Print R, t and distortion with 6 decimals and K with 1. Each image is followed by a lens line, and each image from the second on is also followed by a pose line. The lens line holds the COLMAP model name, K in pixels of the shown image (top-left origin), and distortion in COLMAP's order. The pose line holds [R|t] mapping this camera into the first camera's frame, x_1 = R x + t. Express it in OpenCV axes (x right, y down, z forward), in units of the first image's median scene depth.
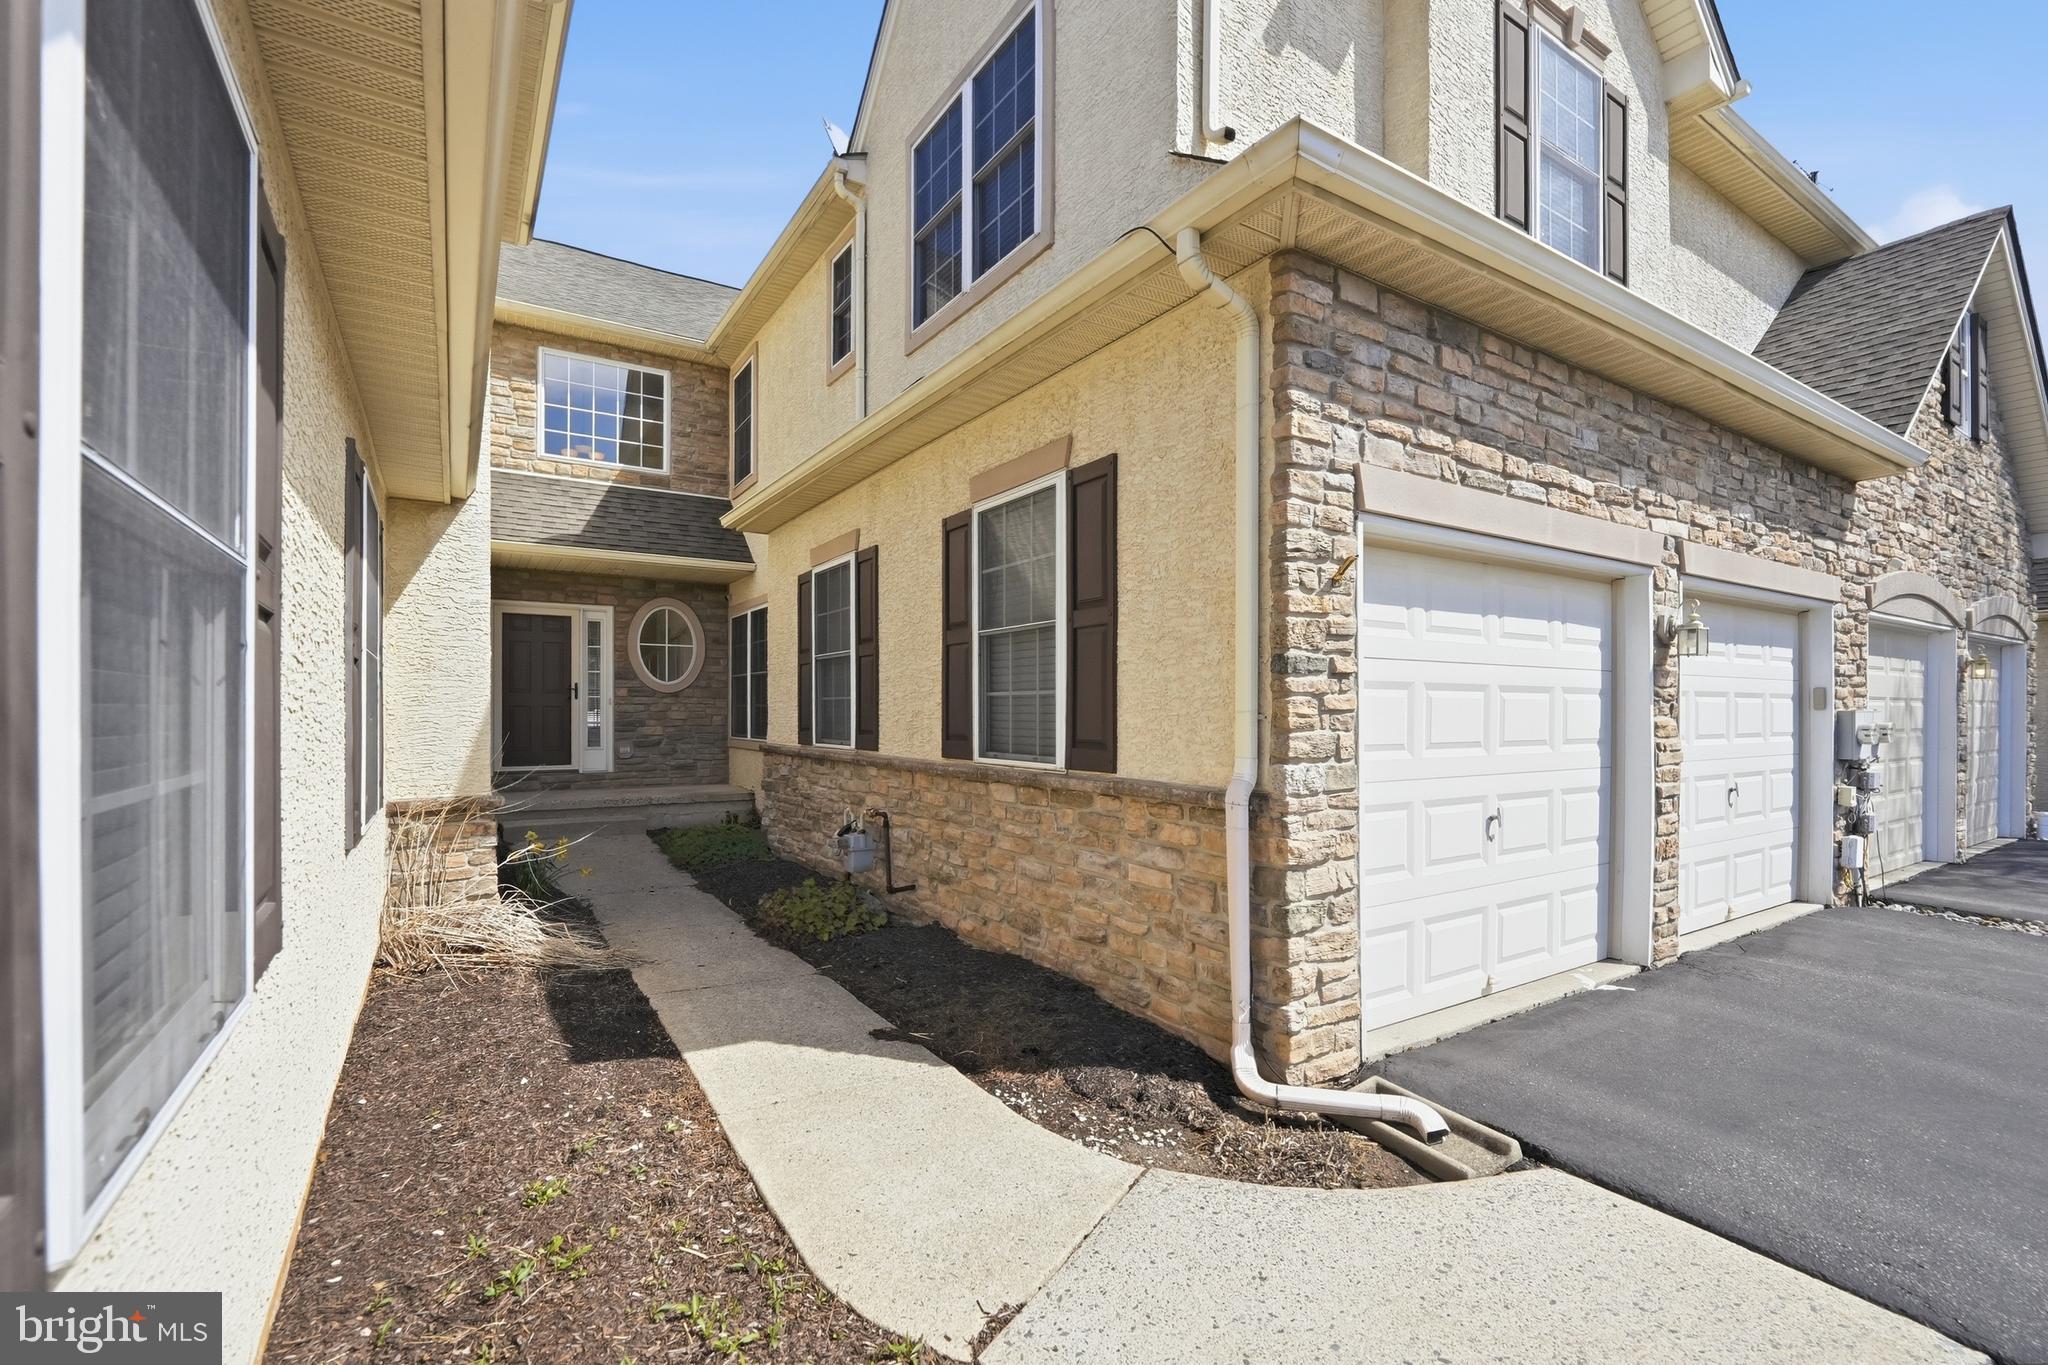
lens RADIAL K [[871.7, 0, 1012.8], [0, 871.7, 682.7], [0, 0, 1]] dist [0.000127, 0.000201]
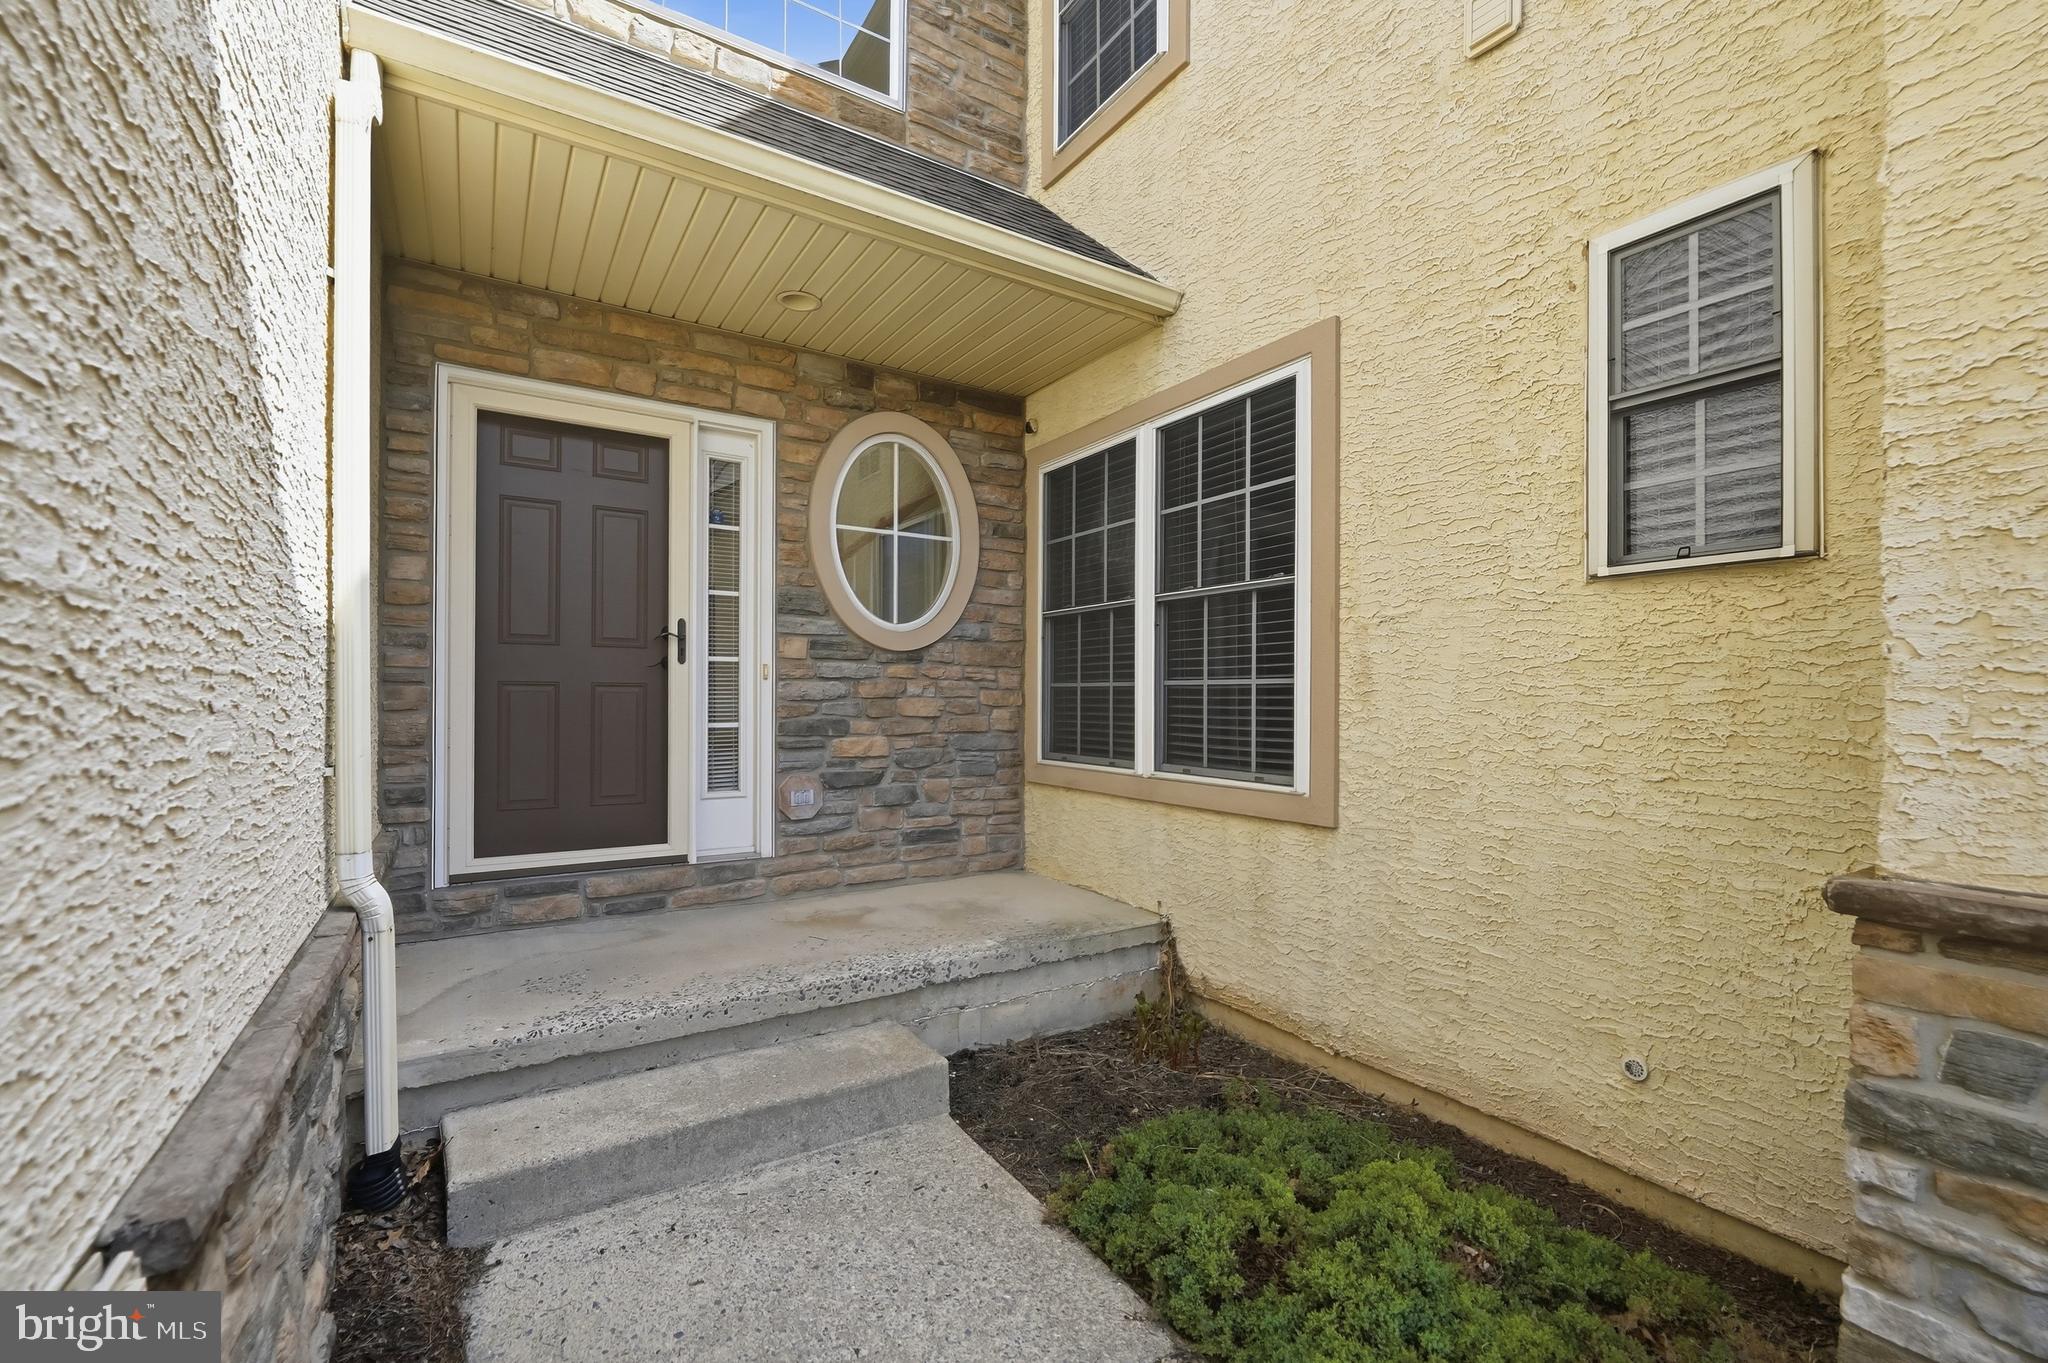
lens RADIAL K [[861.4, 0, 1026.5], [0, 861.4, 665.6], [0, 0, 1]] dist [-0.001204, -0.000135]
pose [[0.999959, 0.005781, 0.007016, -0.363038], [-0.005786, 0.999983, 0.000631, 0.018747], [-0.007012, -0.000671, 0.999975, 0.644619]]
